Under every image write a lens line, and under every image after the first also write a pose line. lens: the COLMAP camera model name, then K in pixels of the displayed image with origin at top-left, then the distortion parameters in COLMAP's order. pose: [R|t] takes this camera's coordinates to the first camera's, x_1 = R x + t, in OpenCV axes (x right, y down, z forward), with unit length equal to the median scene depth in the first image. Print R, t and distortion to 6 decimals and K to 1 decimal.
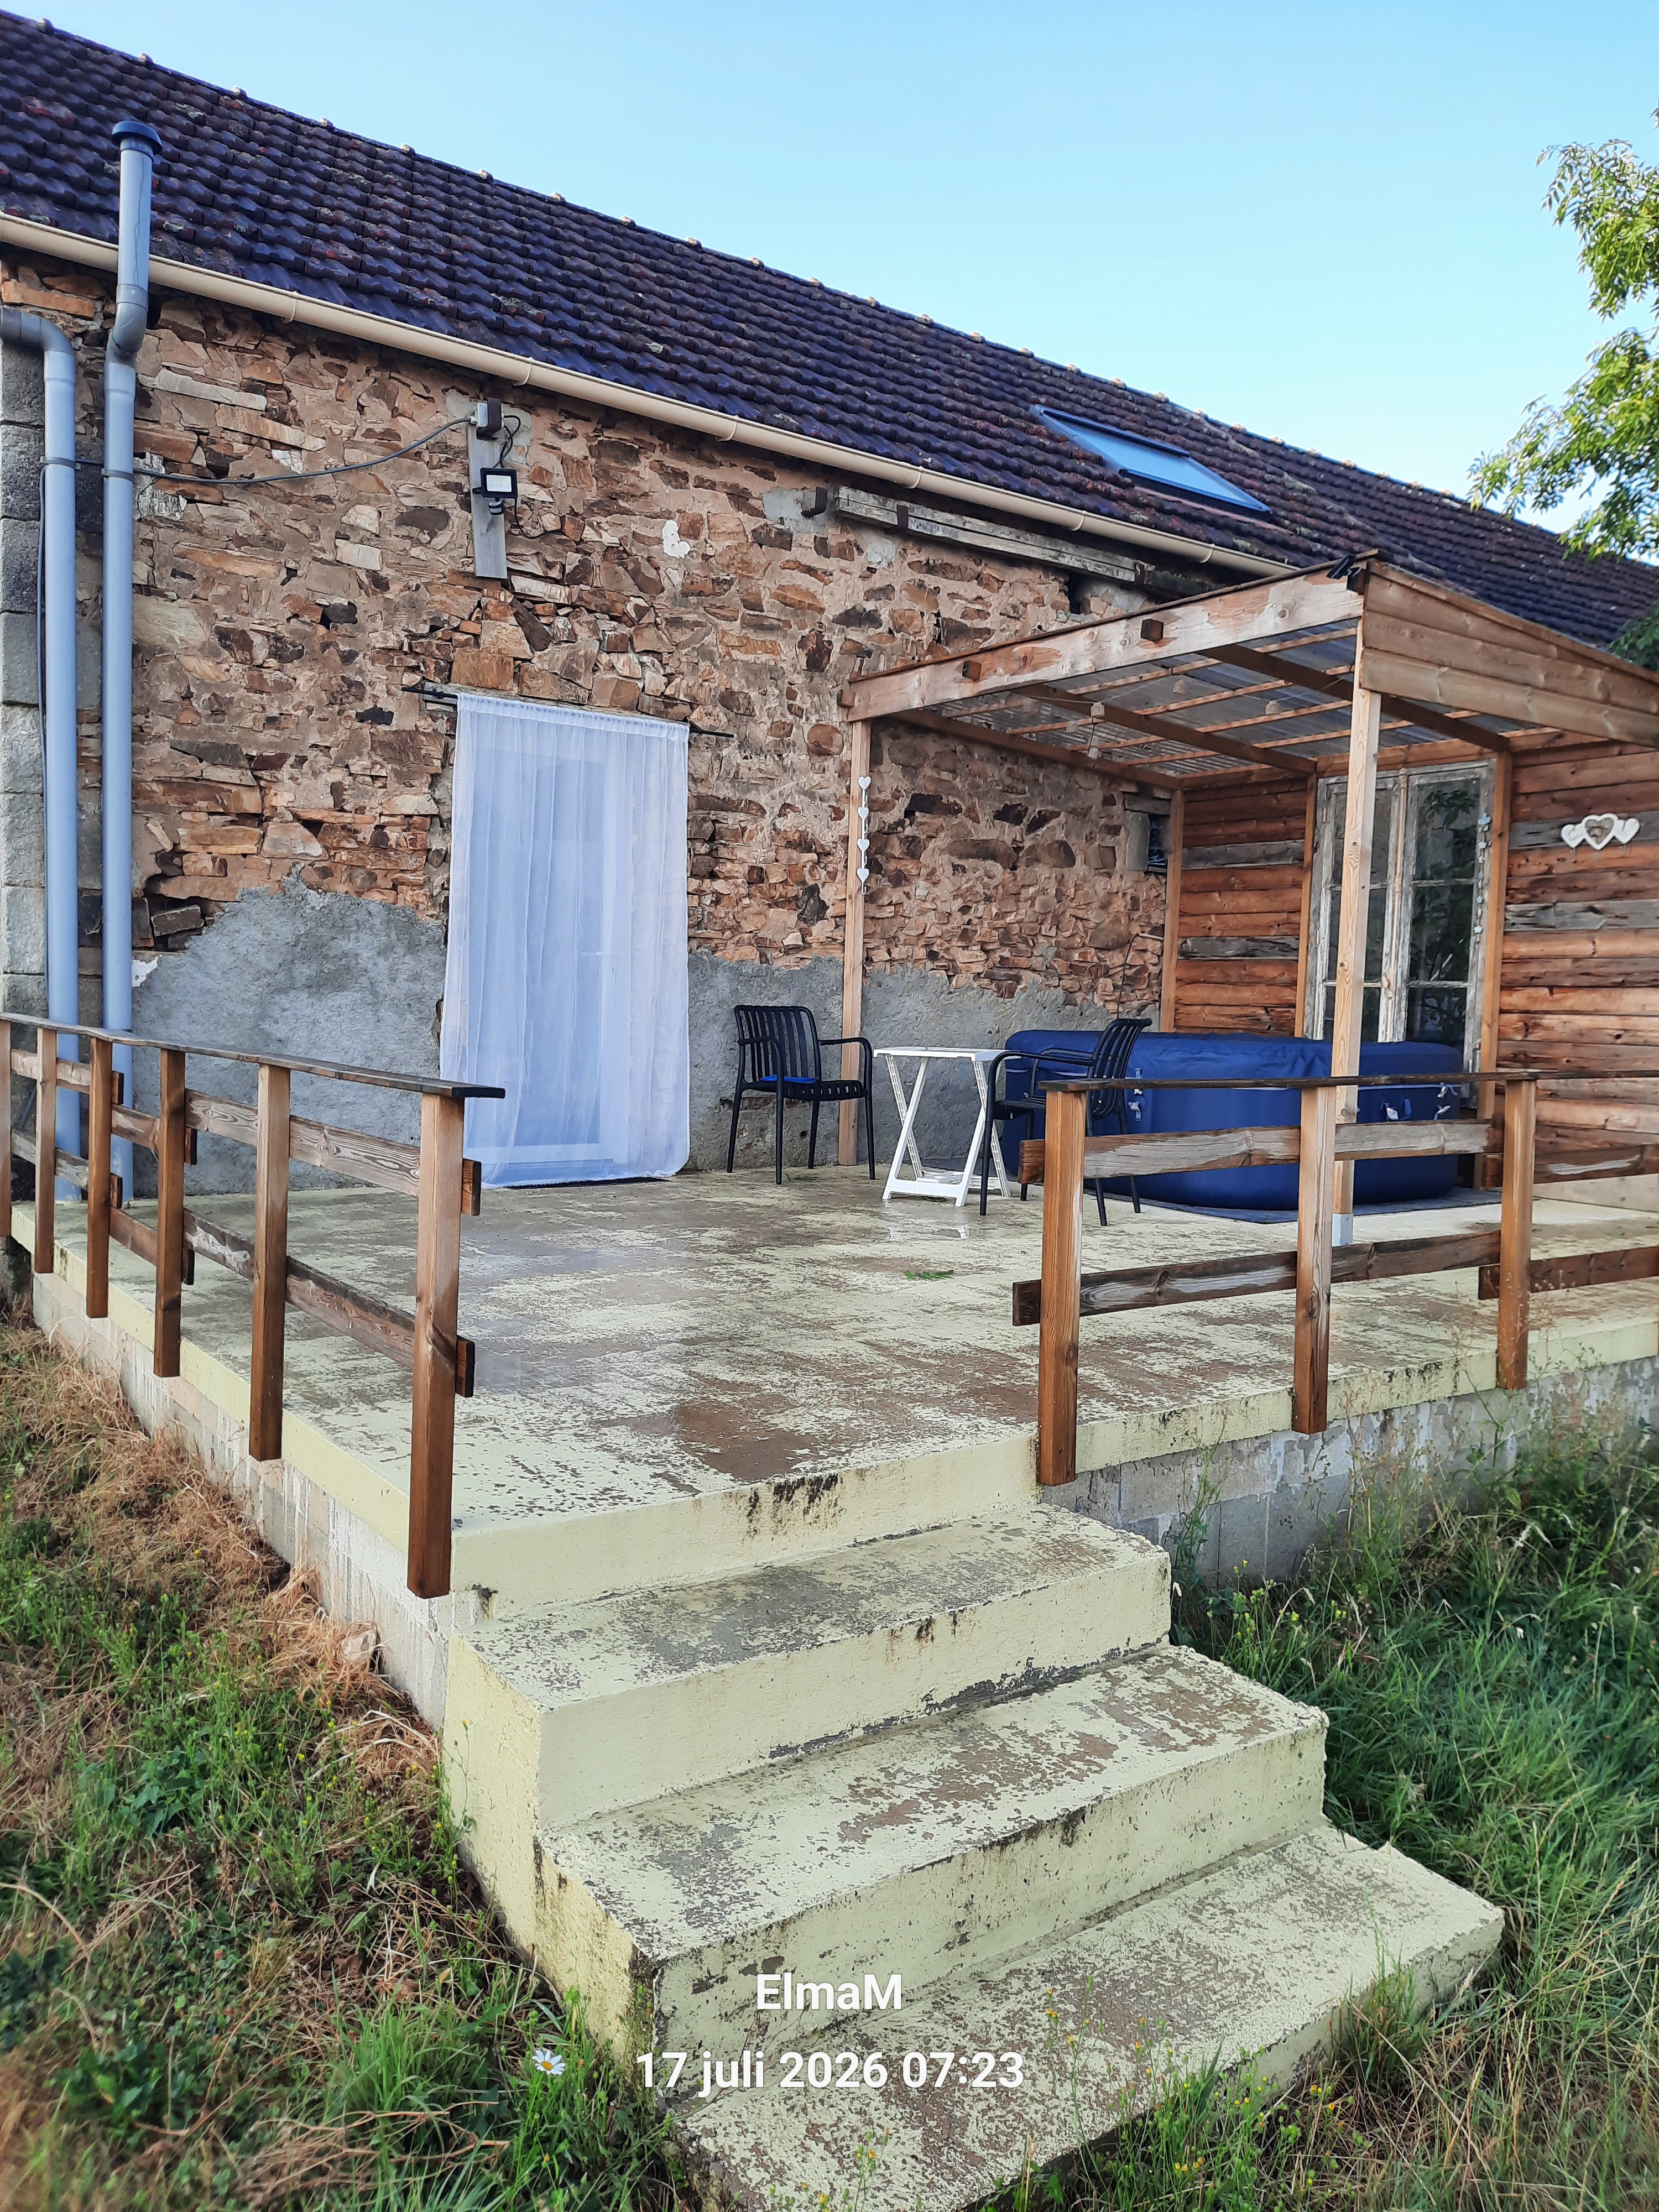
lens RADIAL K [[1671.9, 0, 821.6], [0, 1671.9, 1097.8], [0, 0, 1]] dist [0.061121, -0.046156]
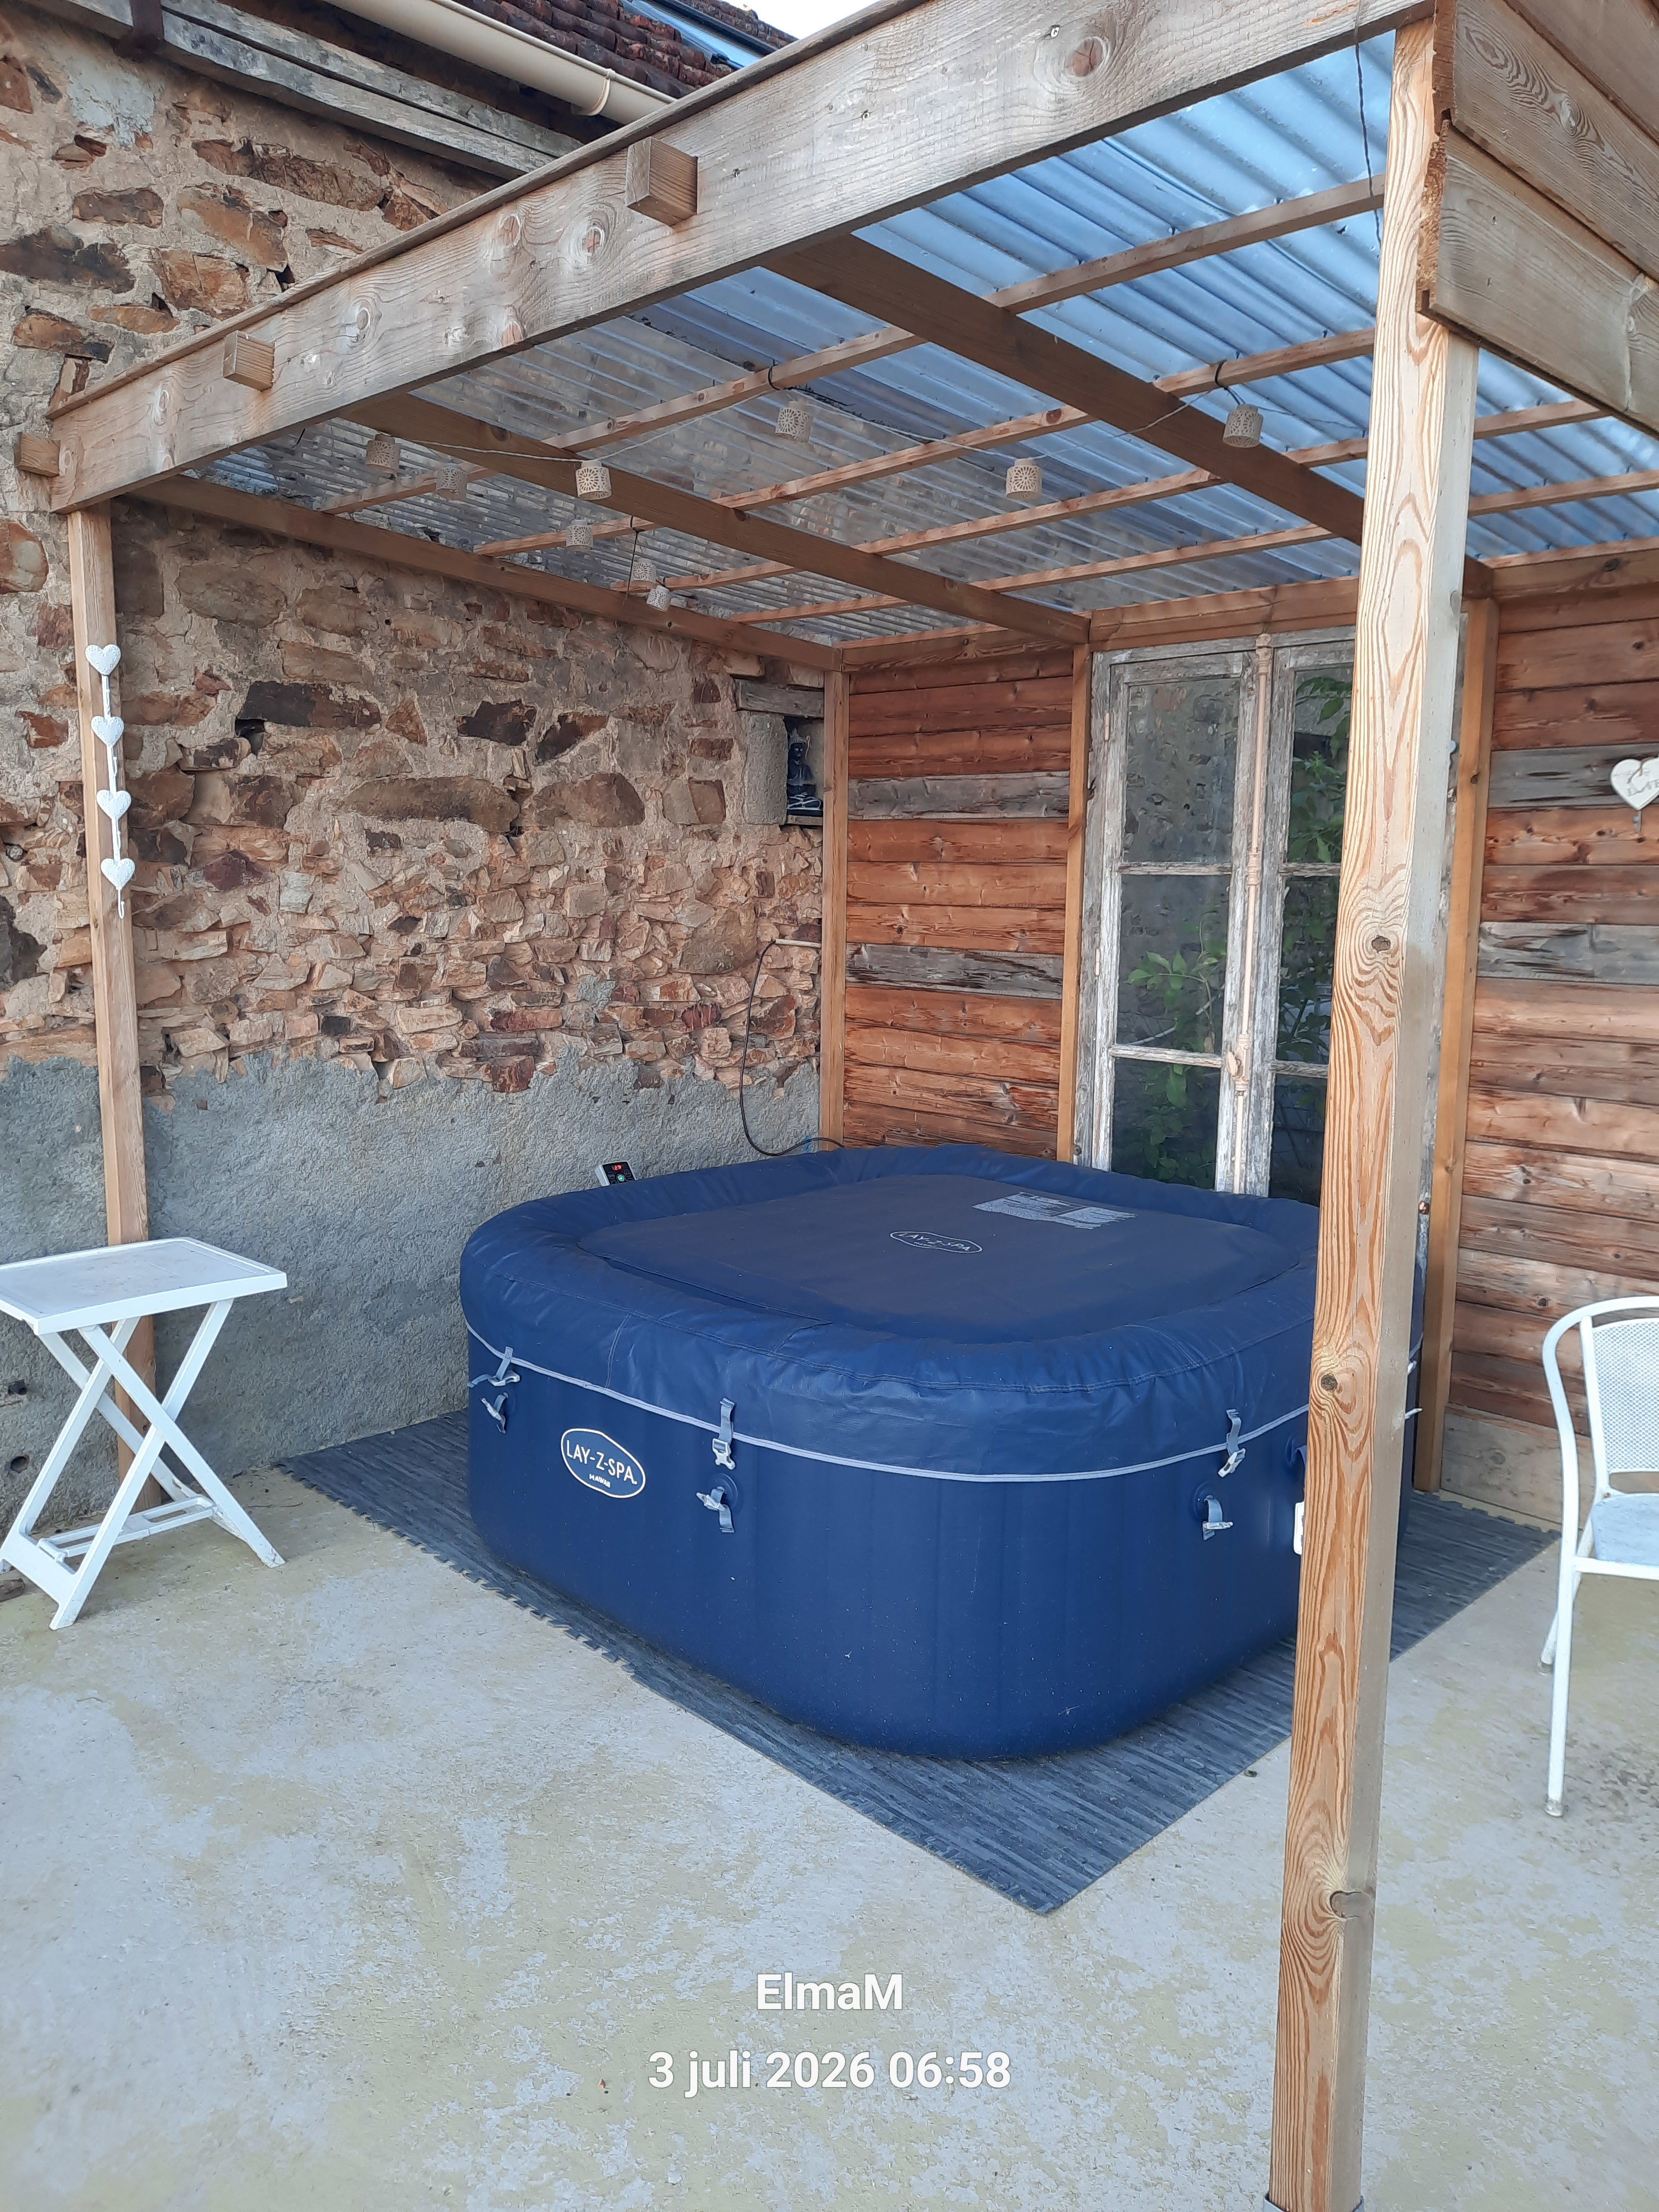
lens RADIAL K [[1671.9, 0, 836.0], [0, 1671.9, 1116.7], [0, 0, 1]] dist [0.061121, -0.046156]
pose [[0.984317, -0.046672, 0.170121, 0.124926], [0.030815, 0.995030, 0.094687, -0.100894], [-0.173695, -0.087960, 0.980863, 0.502982]]
